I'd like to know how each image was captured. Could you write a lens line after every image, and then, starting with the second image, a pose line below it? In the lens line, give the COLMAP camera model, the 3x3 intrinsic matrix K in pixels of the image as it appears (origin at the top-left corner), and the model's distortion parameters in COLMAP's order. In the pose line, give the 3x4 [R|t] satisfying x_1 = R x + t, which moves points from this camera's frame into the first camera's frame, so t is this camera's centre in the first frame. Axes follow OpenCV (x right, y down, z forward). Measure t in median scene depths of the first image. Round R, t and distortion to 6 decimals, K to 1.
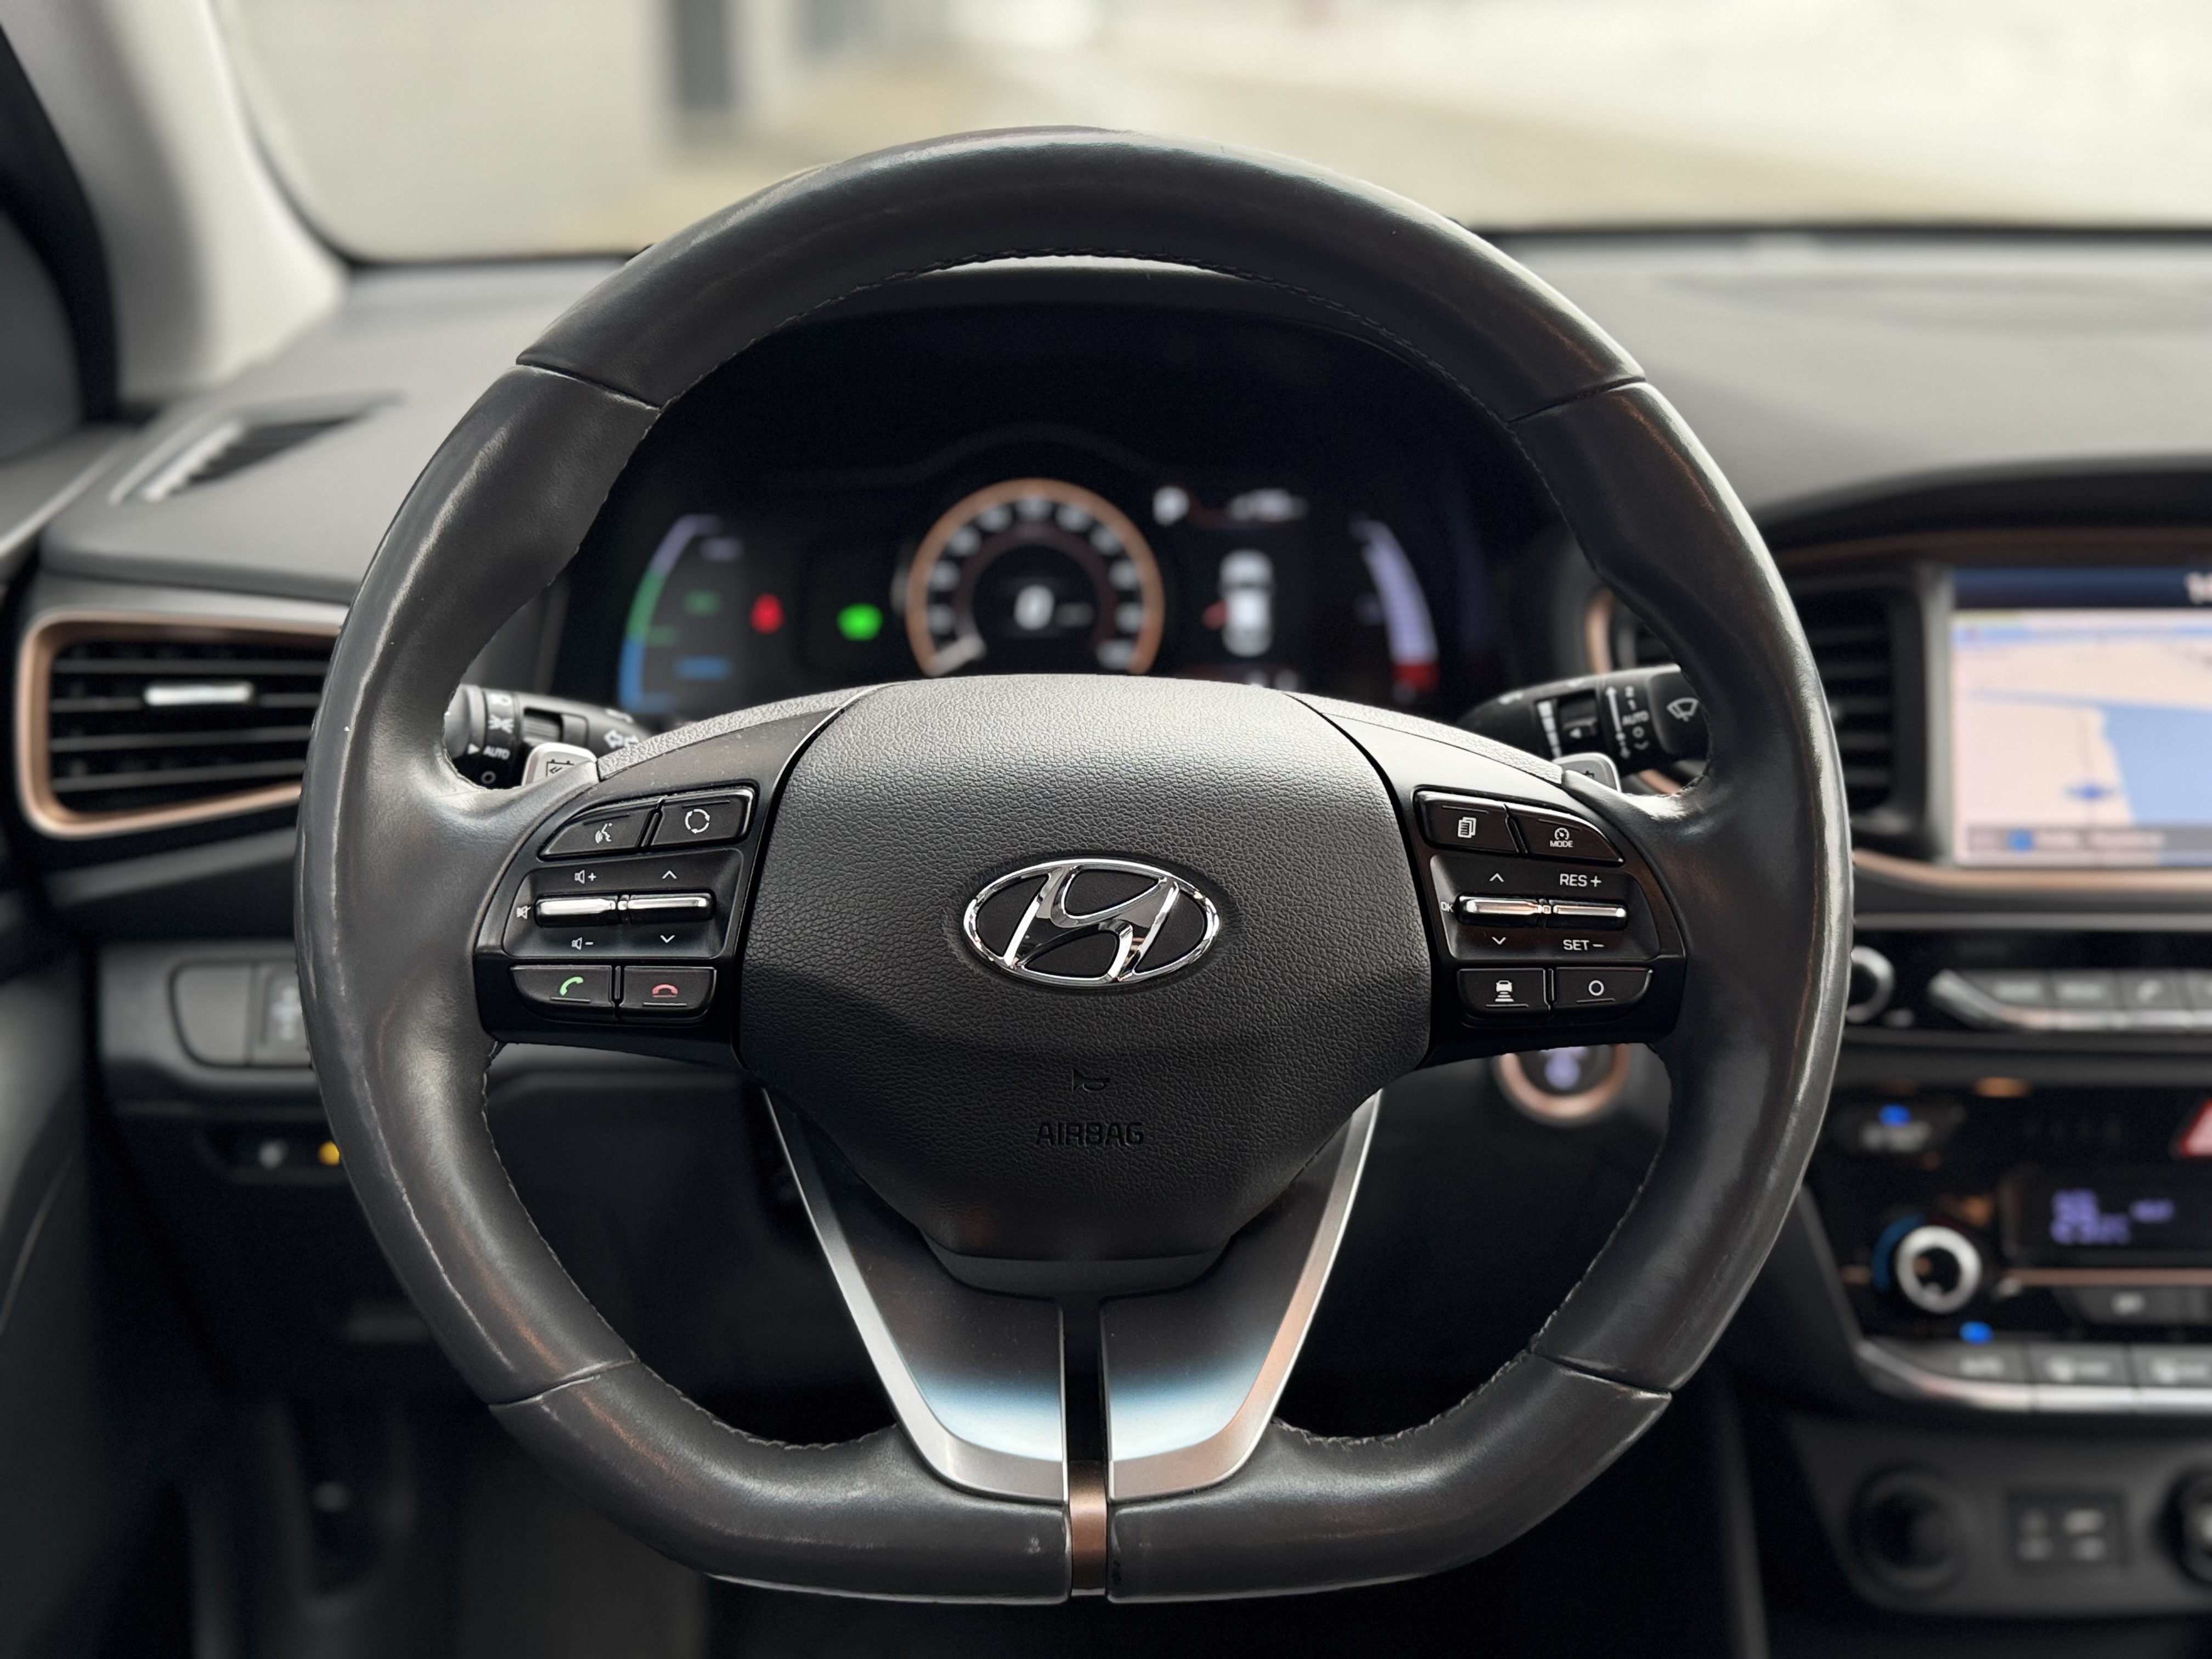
lens RADIAL K [[2522.0, 0, 1106.2], [0, 2522.0, 839.2], [0, 0, 1]] dist [0.078090, 0.000000]
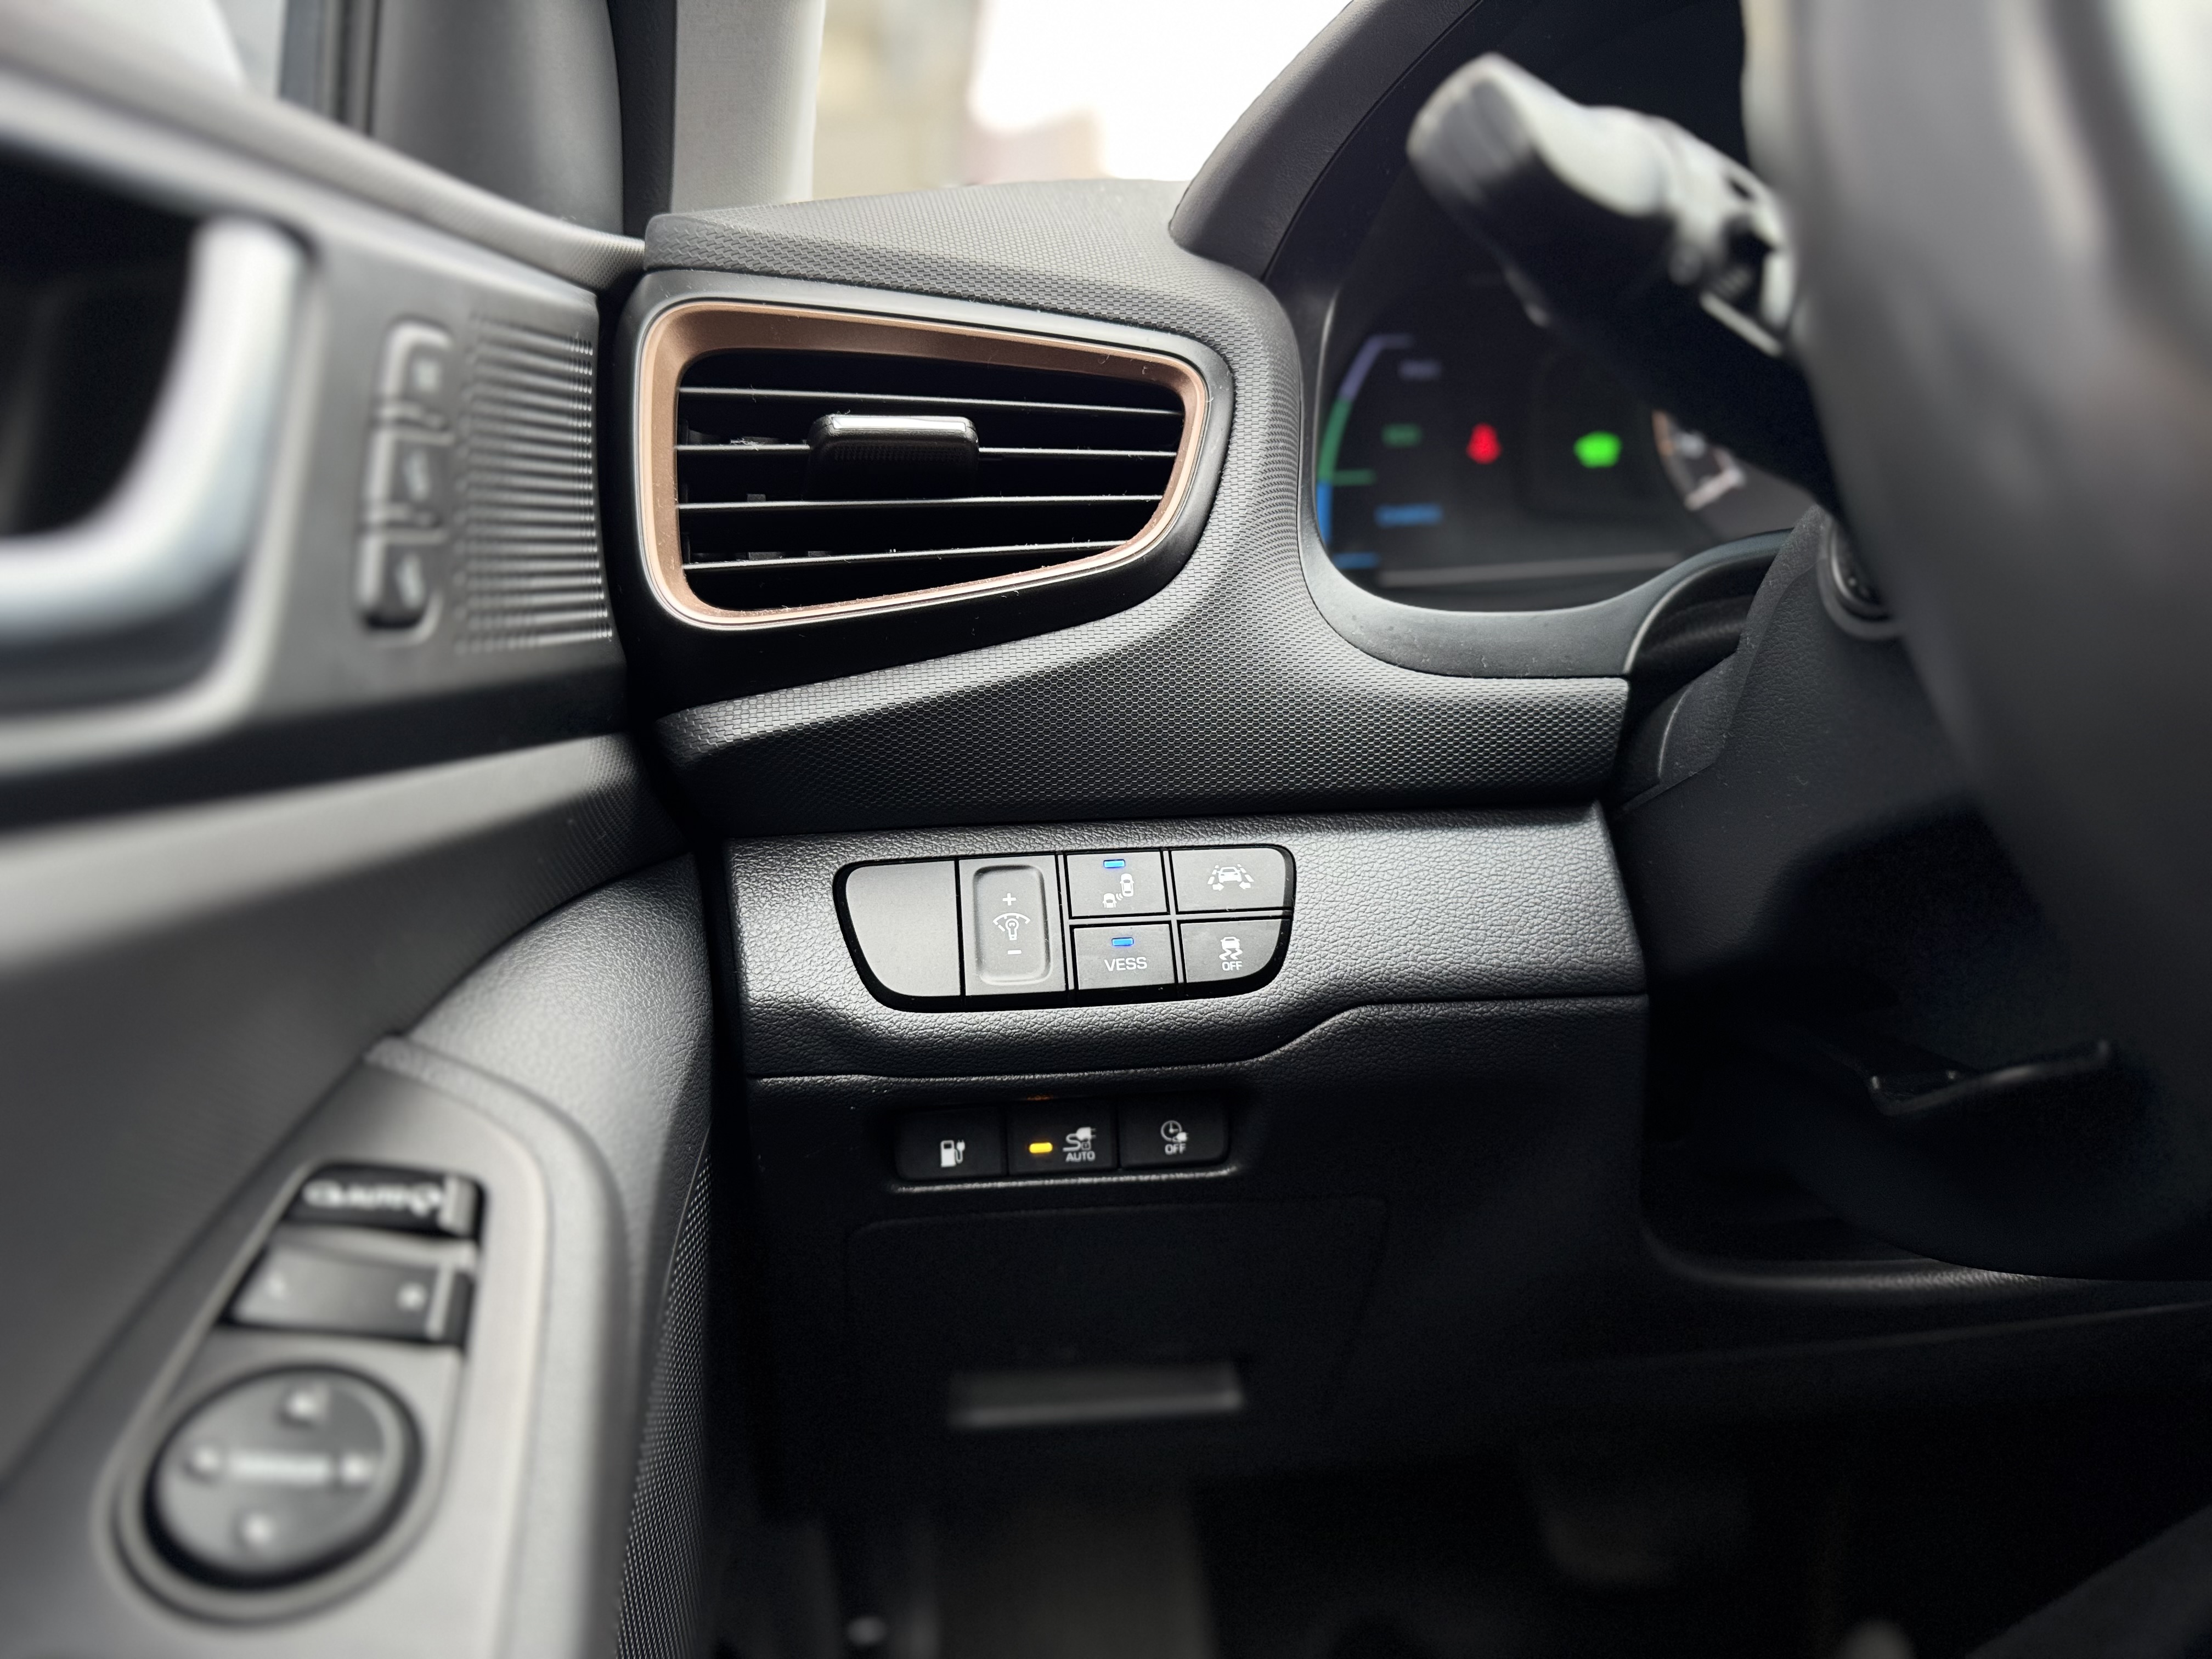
lens RADIAL K [[1591.9, 0, 1110.6], [0, 1591.9, 838.9], [0, 0, 1]] dist [0.020937, -0.048567]
pose [[0.994486, -0.054704, 0.089470, -0.330019], [0.067099, 0.987592, -0.141984, 0.107559], [-0.080592, 0.147205, 0.985817, 0.574480]]
